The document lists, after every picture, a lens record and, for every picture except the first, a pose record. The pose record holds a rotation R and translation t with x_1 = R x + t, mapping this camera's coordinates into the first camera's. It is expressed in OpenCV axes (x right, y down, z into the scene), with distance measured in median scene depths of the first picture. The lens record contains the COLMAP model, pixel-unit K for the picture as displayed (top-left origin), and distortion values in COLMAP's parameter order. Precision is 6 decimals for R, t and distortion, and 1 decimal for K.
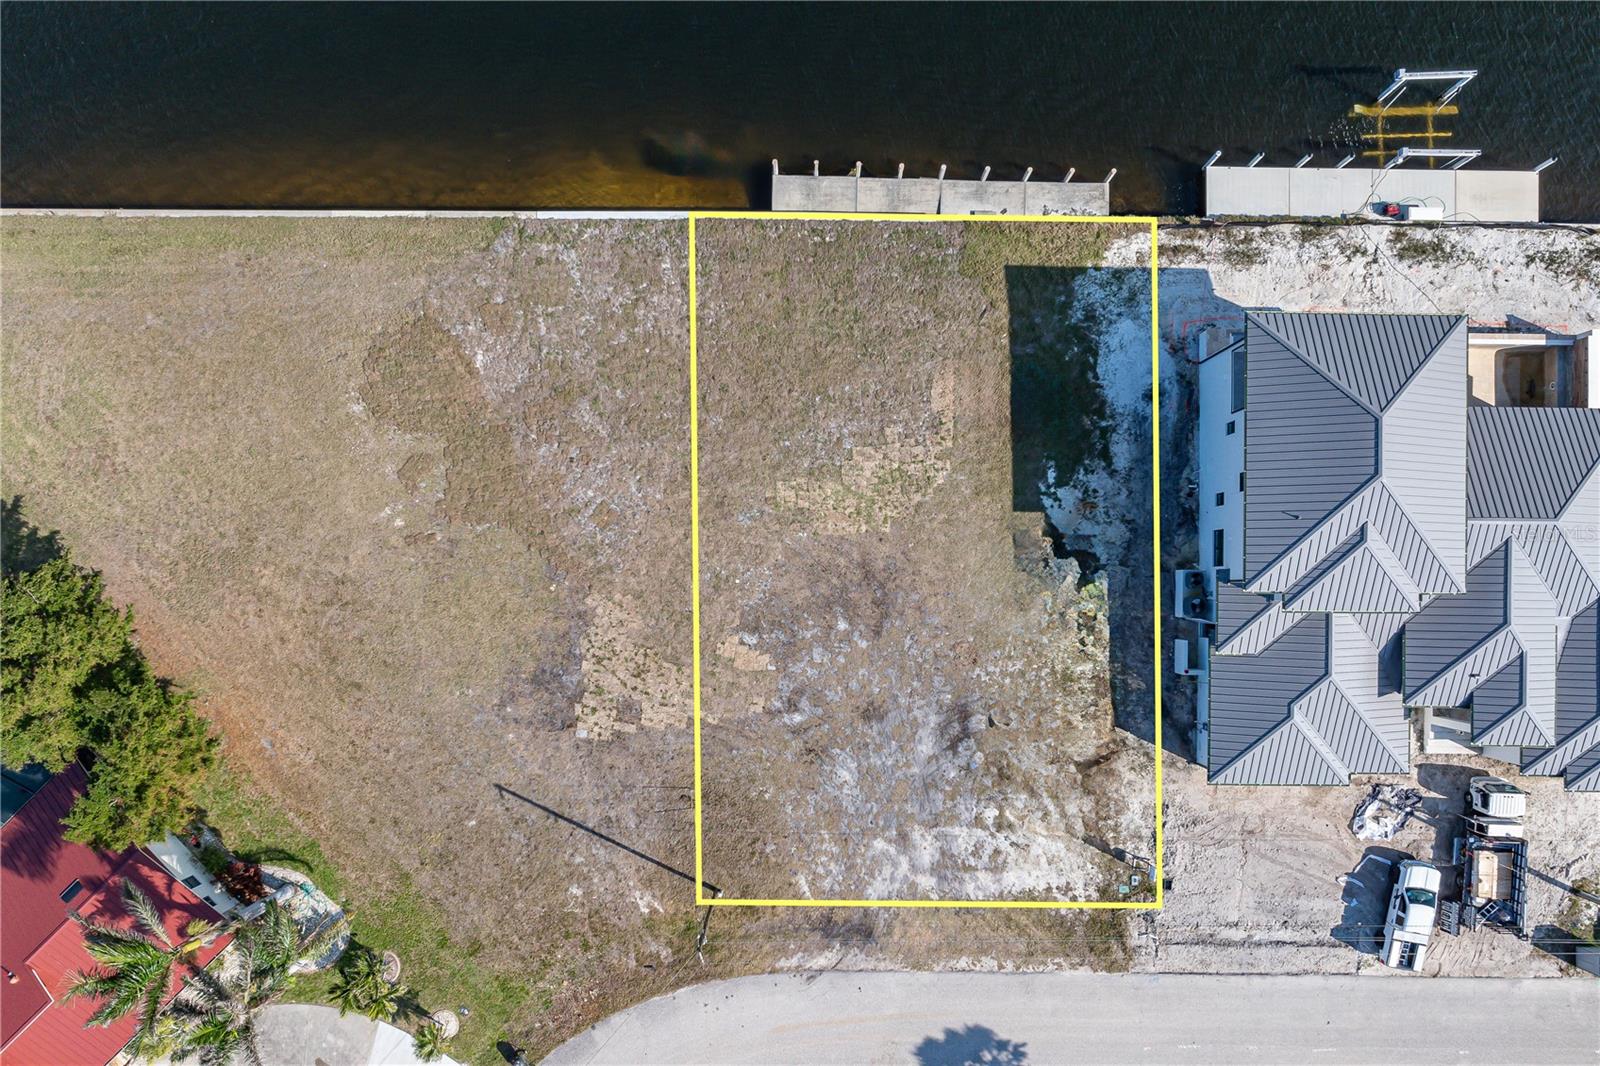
lens RADIAL K [[1122.7, 0, 800.0], [0, 1122.7, 533.0], [0, 0, 1]] dist [-0.039470, 0.028021]
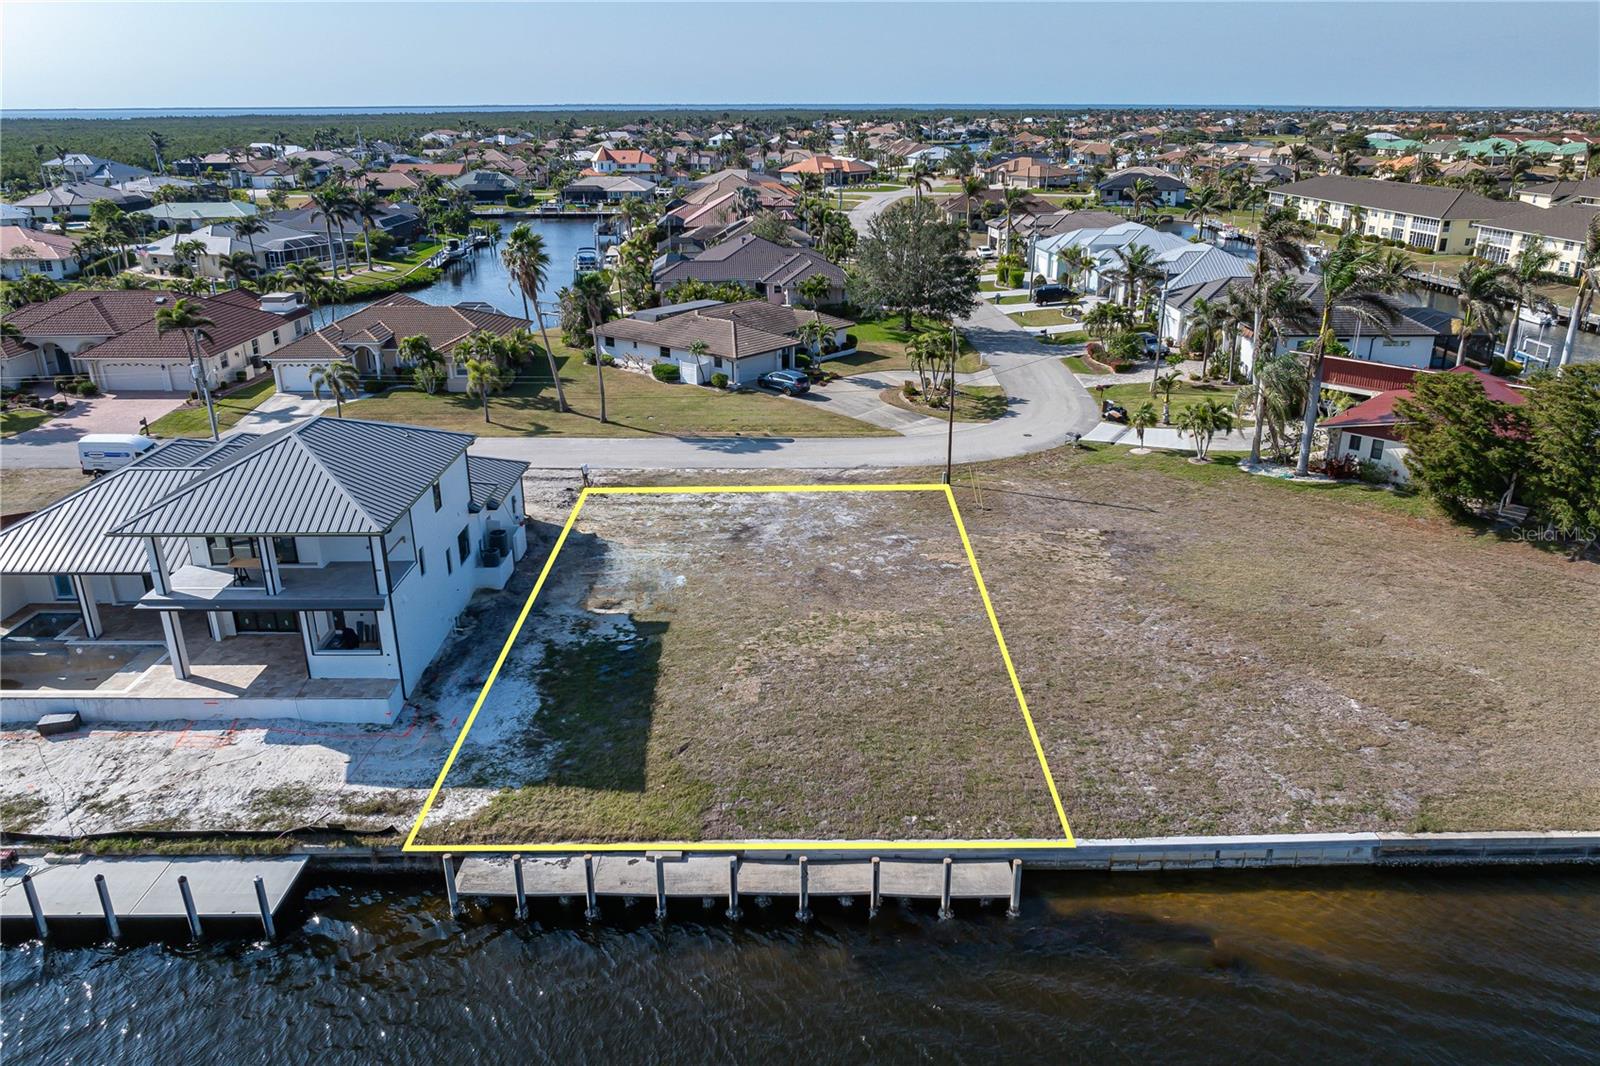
lens RADIAL K [[1122.7, 0, 800.0], [0, 1122.7, 533.0], [0, 0, 1]] dist [-0.039470, 0.028021]
pose [[-0.999891, 0.010536, -0.010364, 0.096190], [-0.013376, -0.347059, 0.937748, -0.818580], [0.006283, 0.937784, 0.347162, 0.626764]]
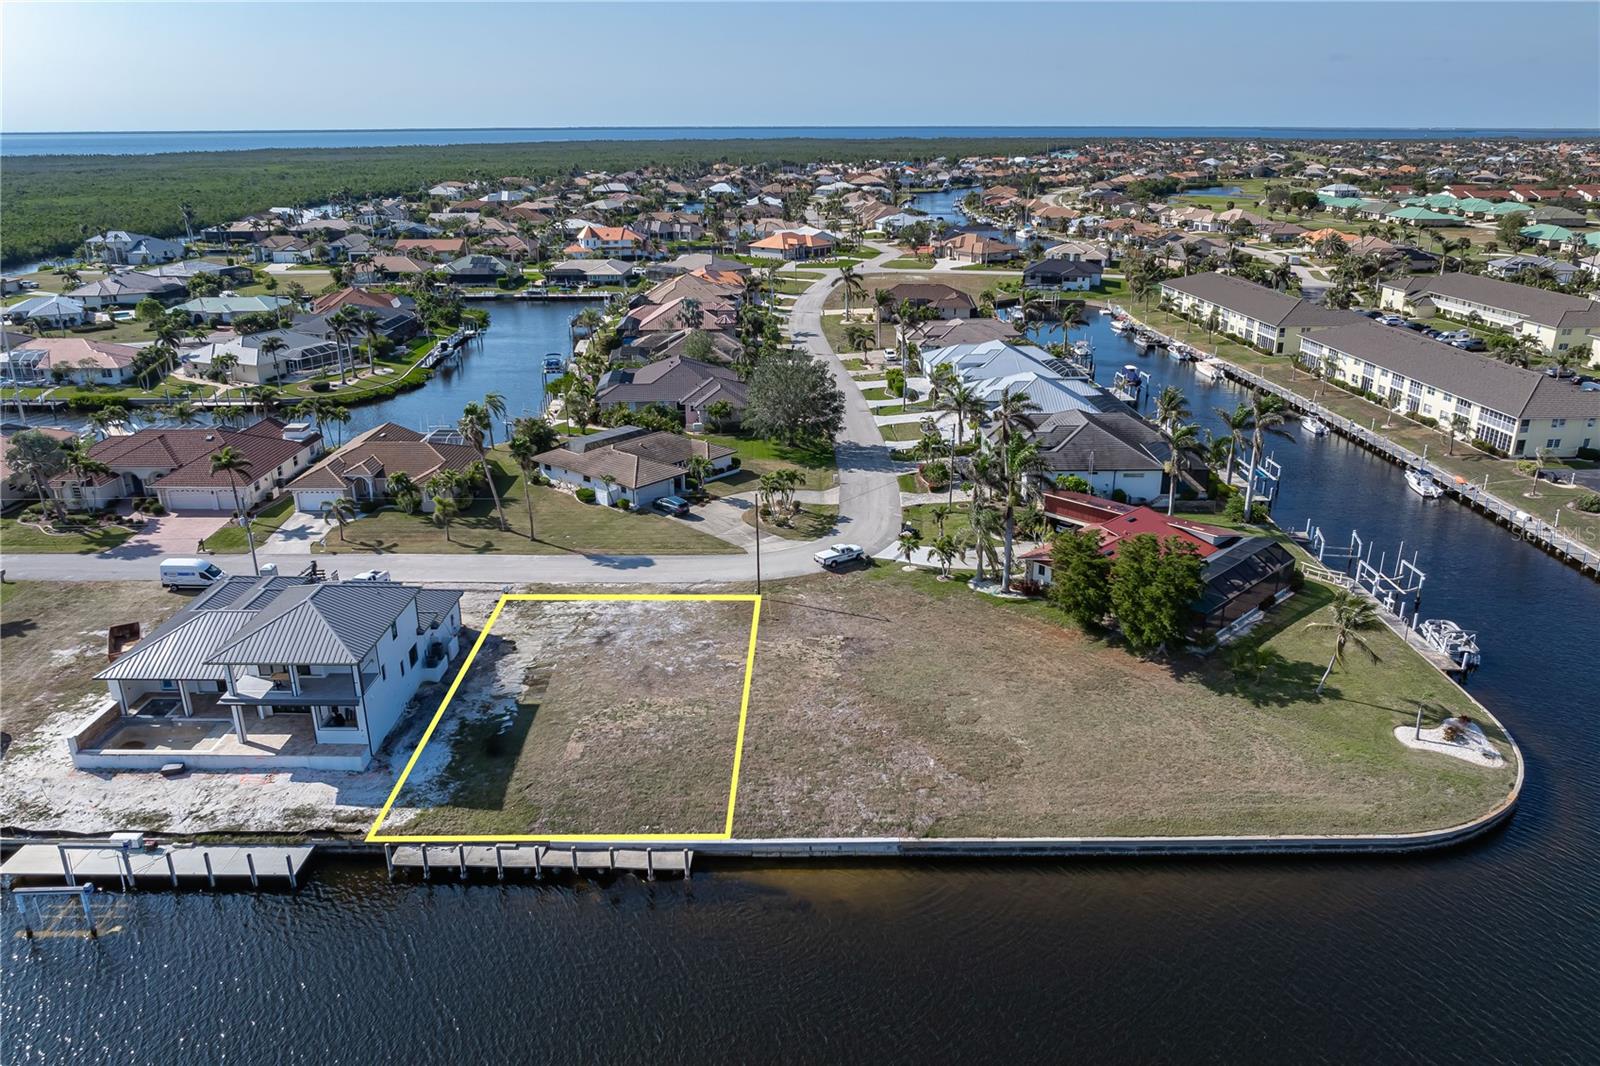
lens RADIAL K [[1122.7, 0, 800.0], [0, 1122.7, 533.0], [0, 0, 1]] dist [-0.039470, 0.028021]
pose [[-0.999970, 0.007746, 0.000237, -0.138644], [-0.002354, -0.332852, 0.942976, -1.273780], [0.007383, 0.942947, 0.332860, 0.326708]]
